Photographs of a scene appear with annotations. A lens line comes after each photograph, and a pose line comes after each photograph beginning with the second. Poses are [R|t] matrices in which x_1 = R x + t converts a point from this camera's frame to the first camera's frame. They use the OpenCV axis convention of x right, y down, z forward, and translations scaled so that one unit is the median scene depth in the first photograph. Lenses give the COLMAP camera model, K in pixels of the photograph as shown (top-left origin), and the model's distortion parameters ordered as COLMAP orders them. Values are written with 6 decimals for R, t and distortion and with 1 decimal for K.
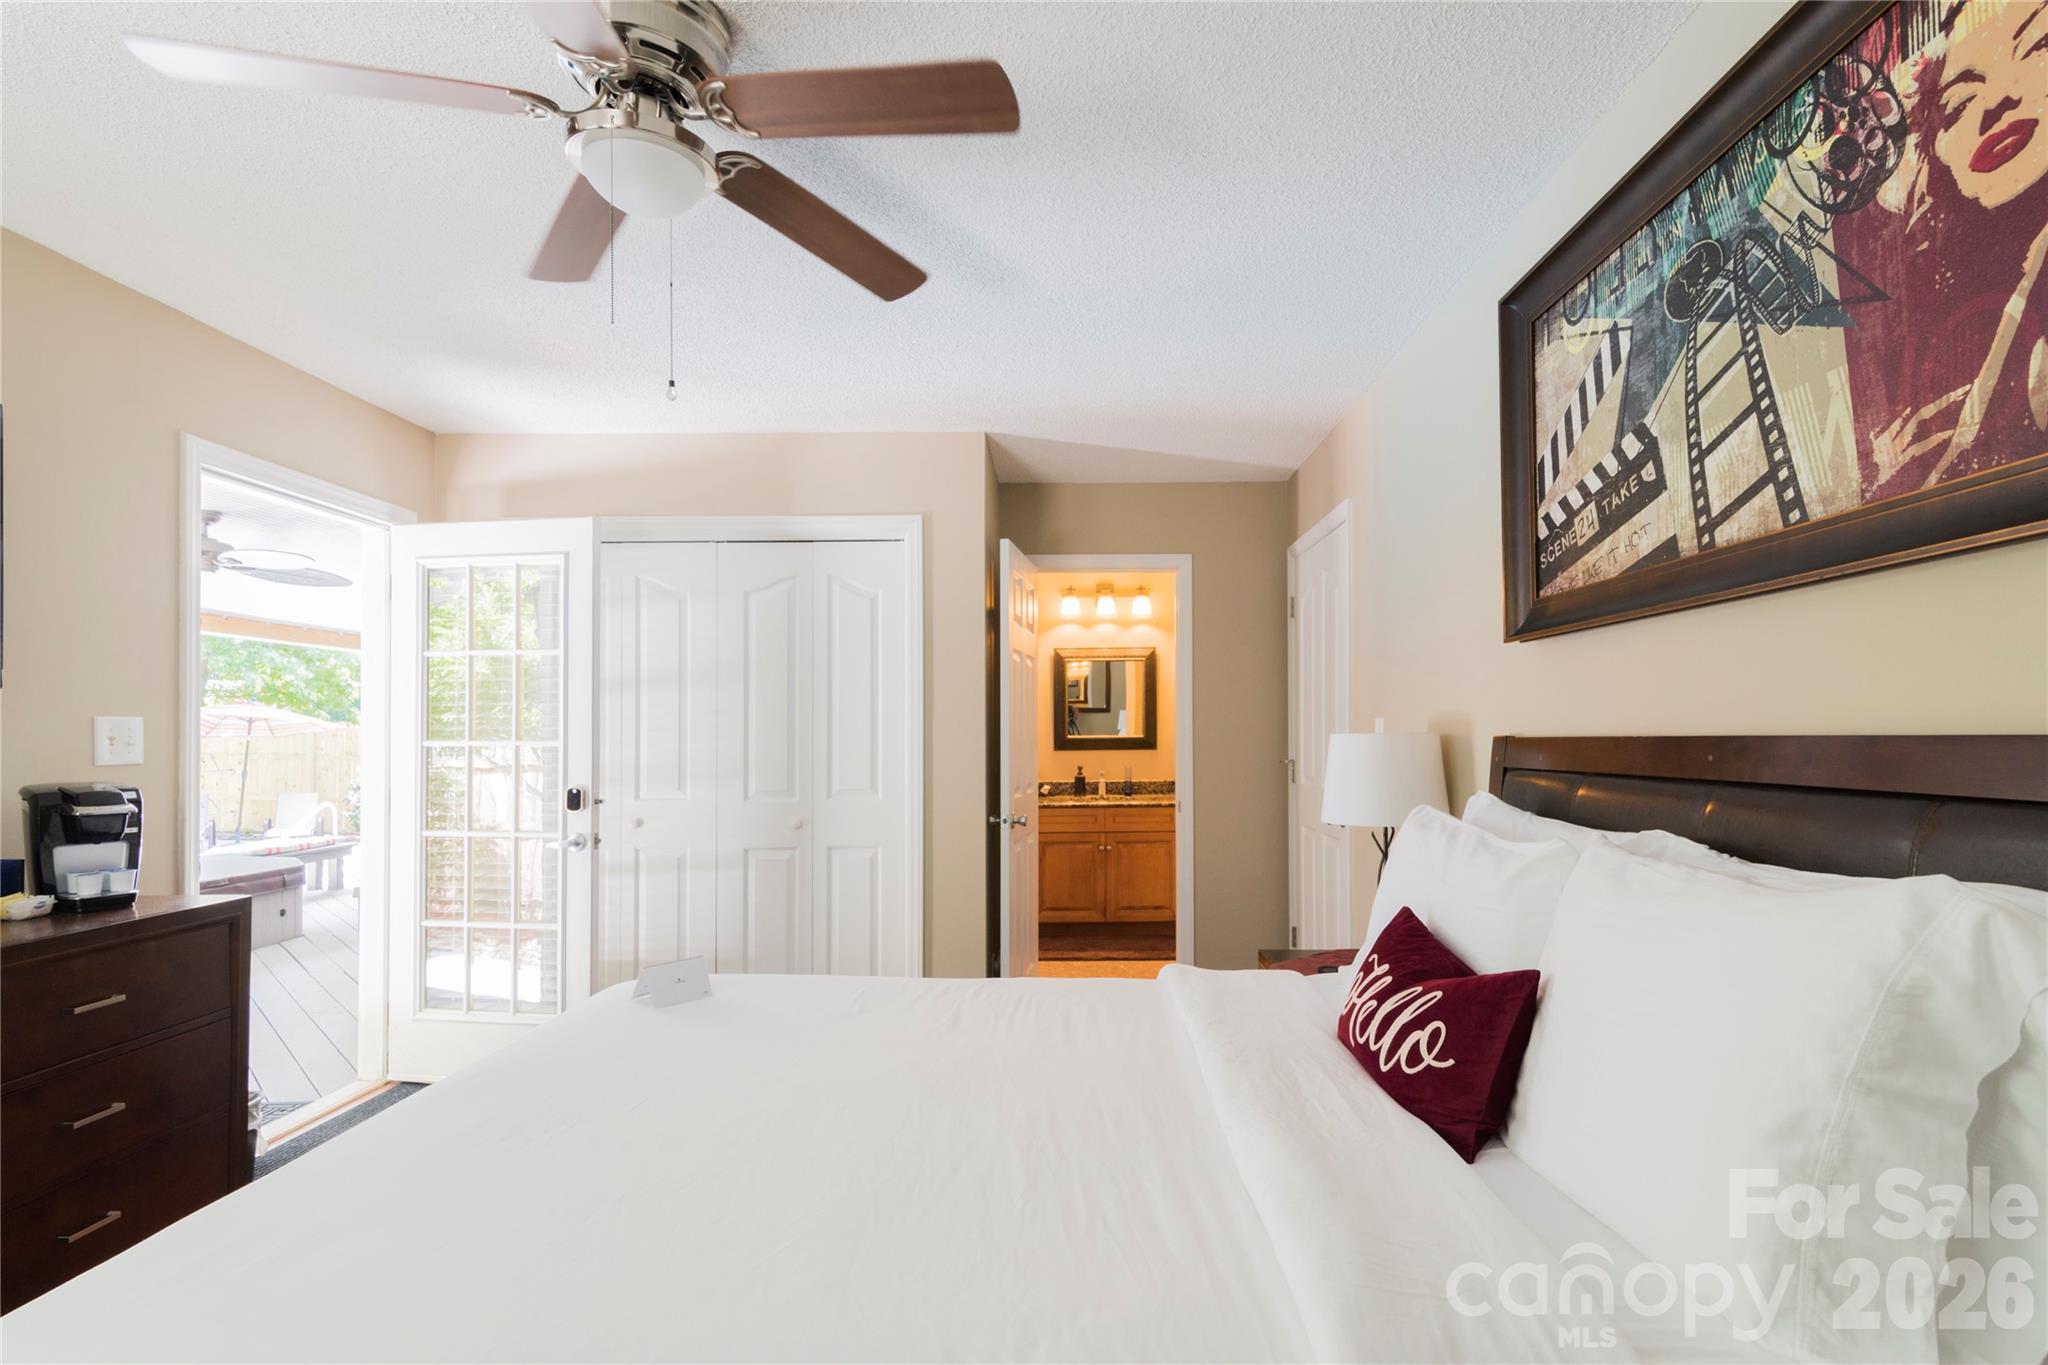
lens RADIAL K [[951.1, 0, 1049.3], [0, 951.1, 717.6], [0, 0, 1]] dist [0.016167, -0.002138]
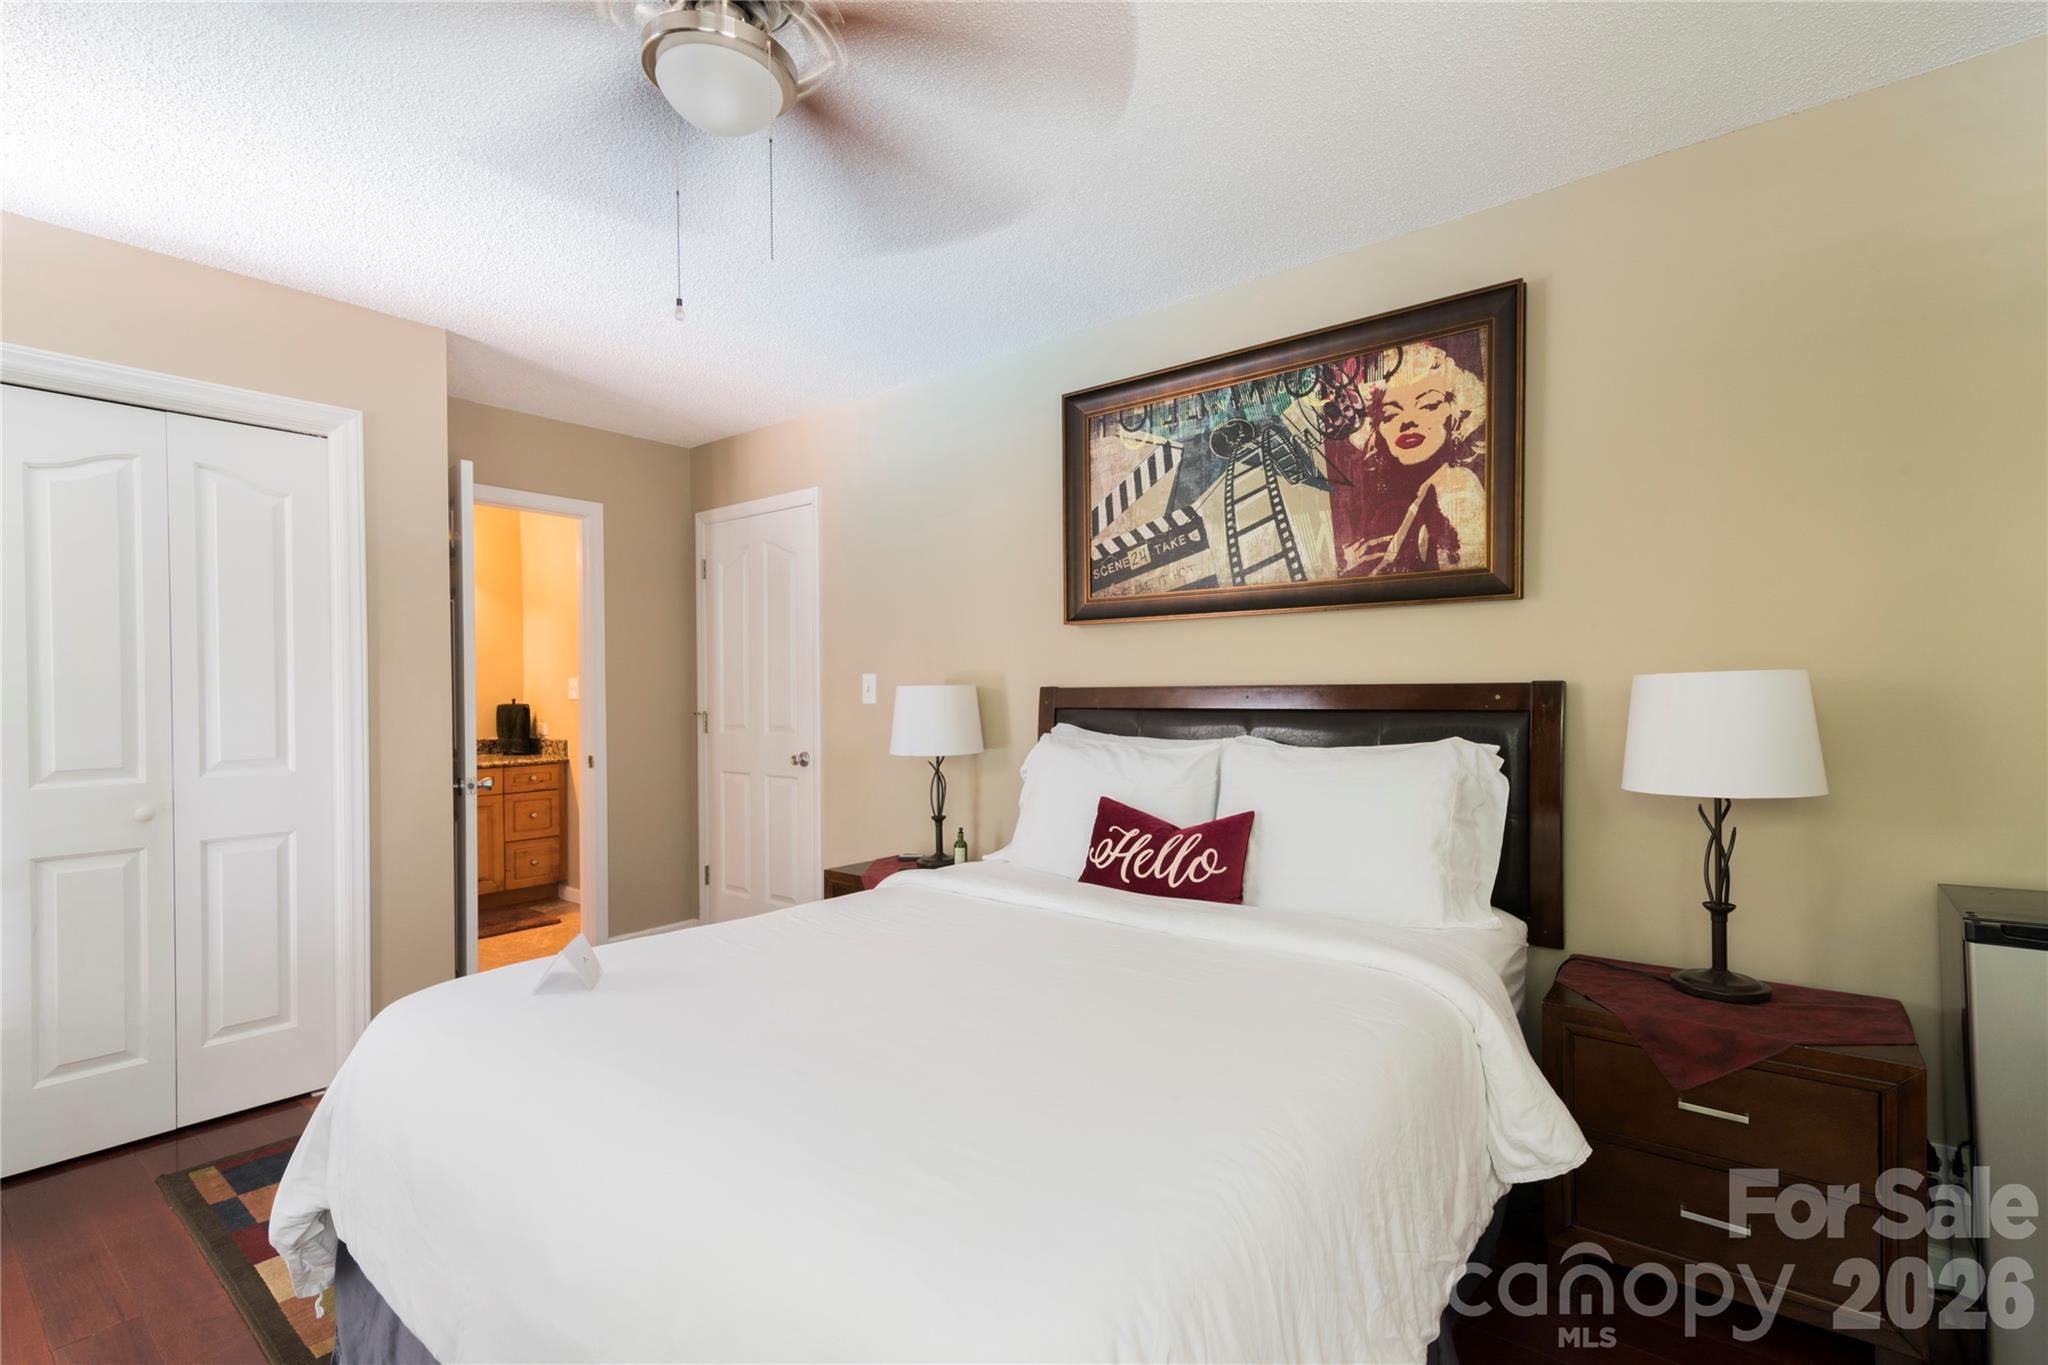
lens RADIAL K [[958.9, 0, 987.5], [0, 958.9, 694.5], [0, 0, 1]] dist [0.021485, 0.000512]
pose [[0.644238, -0.004481, 0.764812, -1.110567], [-0.011599, 0.999811, 0.015628, 0.013268], [-0.764737, -0.018939, 0.644064, 0.175027]]
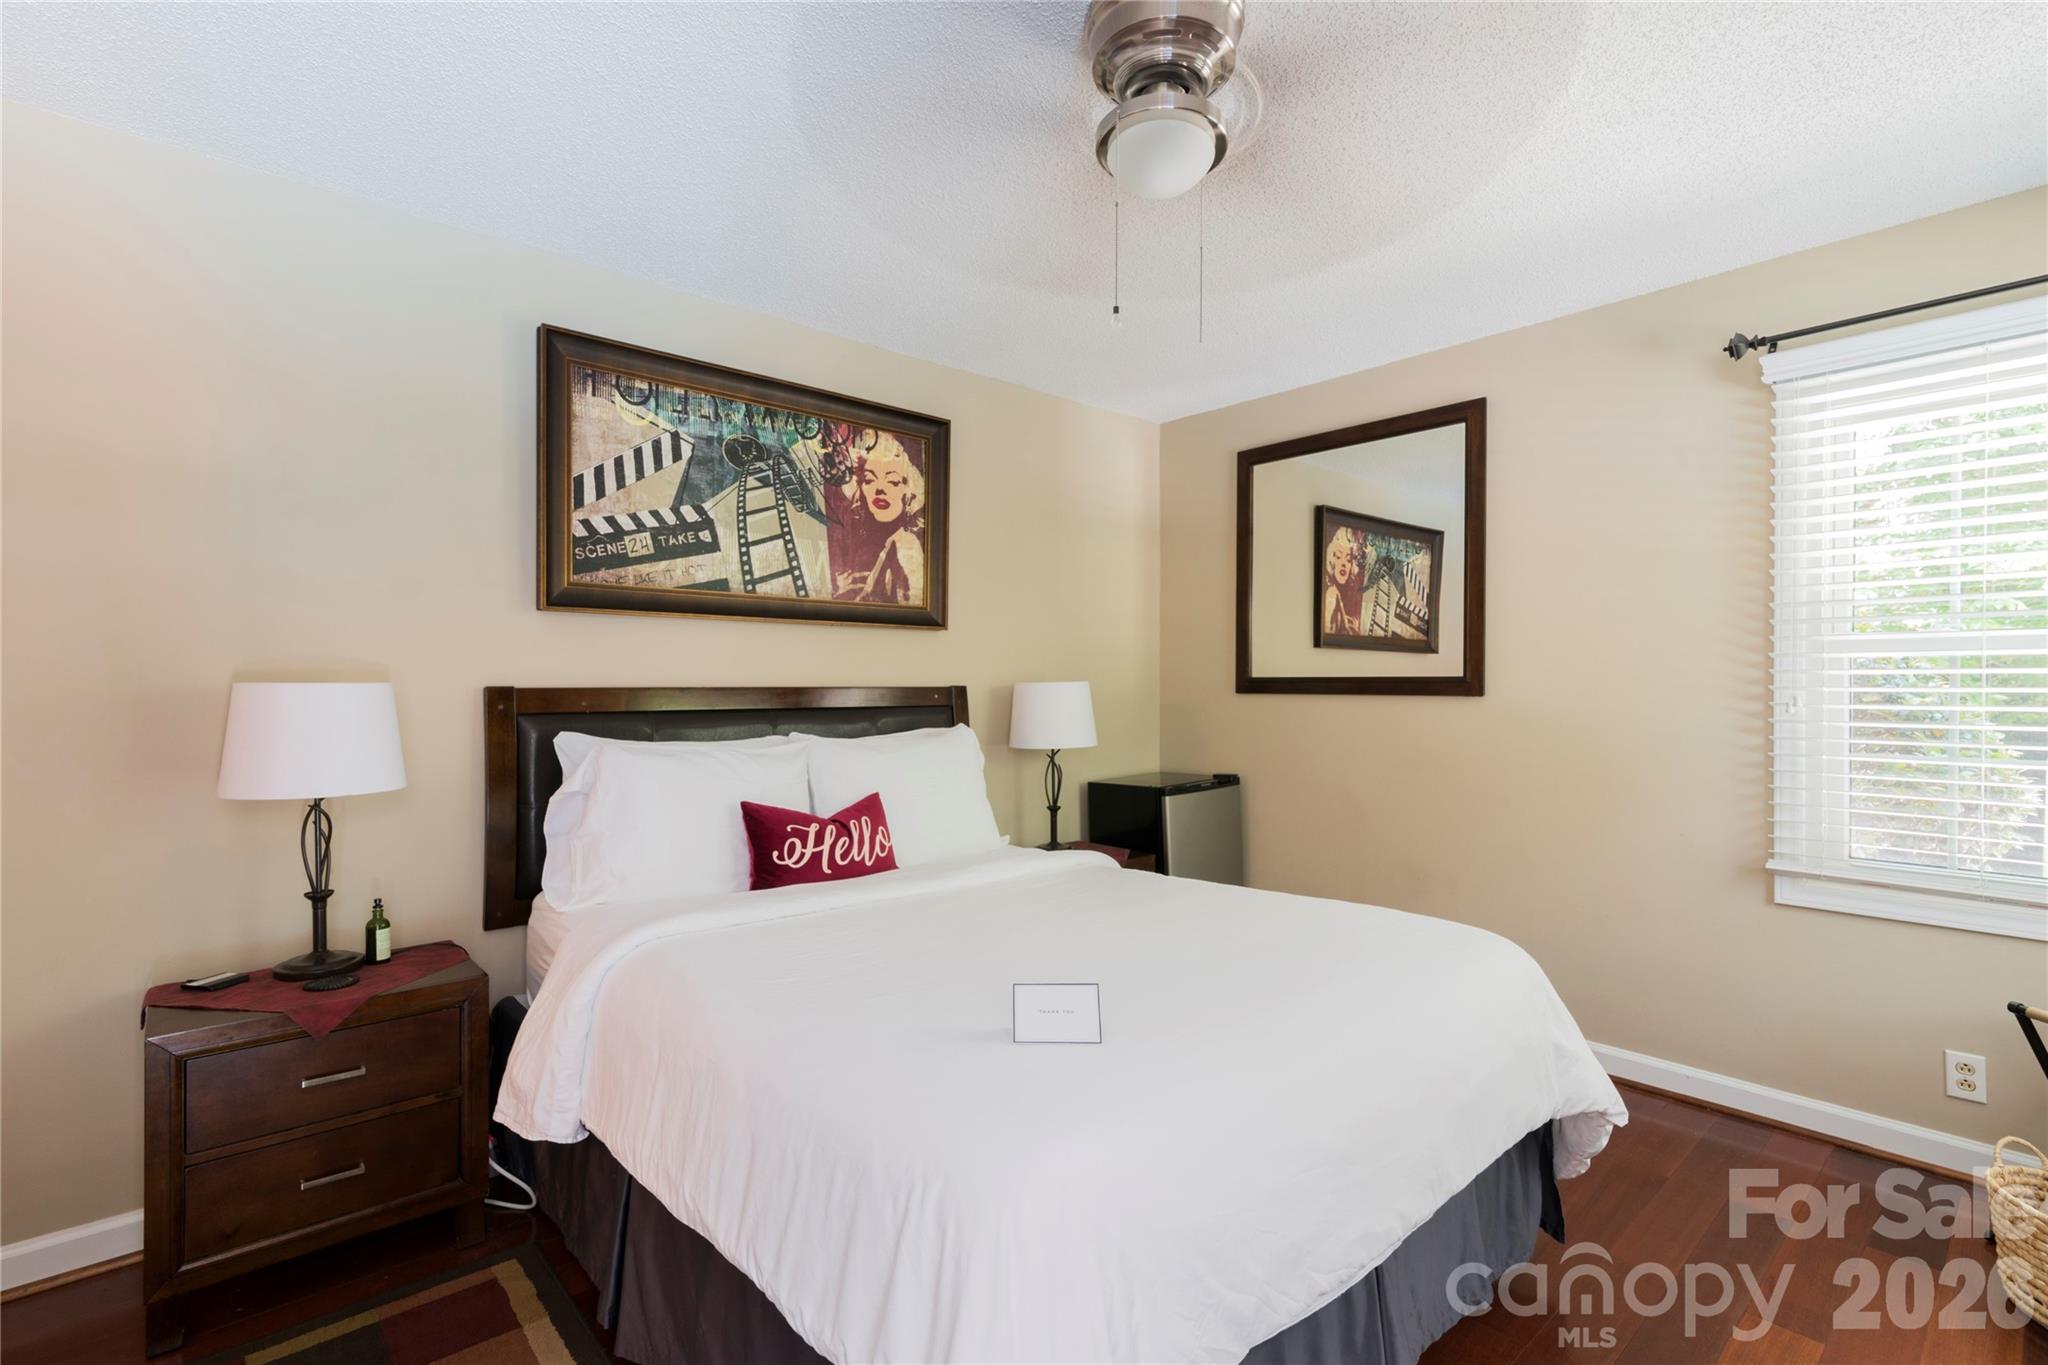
lens RADIAL K [[951.1, 0, 1020.8], [0, 951.1, 694.2], [0, 0, 1]] dist [0.016167, -0.002138]
pose [[-0.672180, -0.009053, 0.740332, -1.212760], [-0.016087, 0.999868, -0.002380, 0.031985], [-0.740213, -0.013510, -0.672237, 2.003763]]
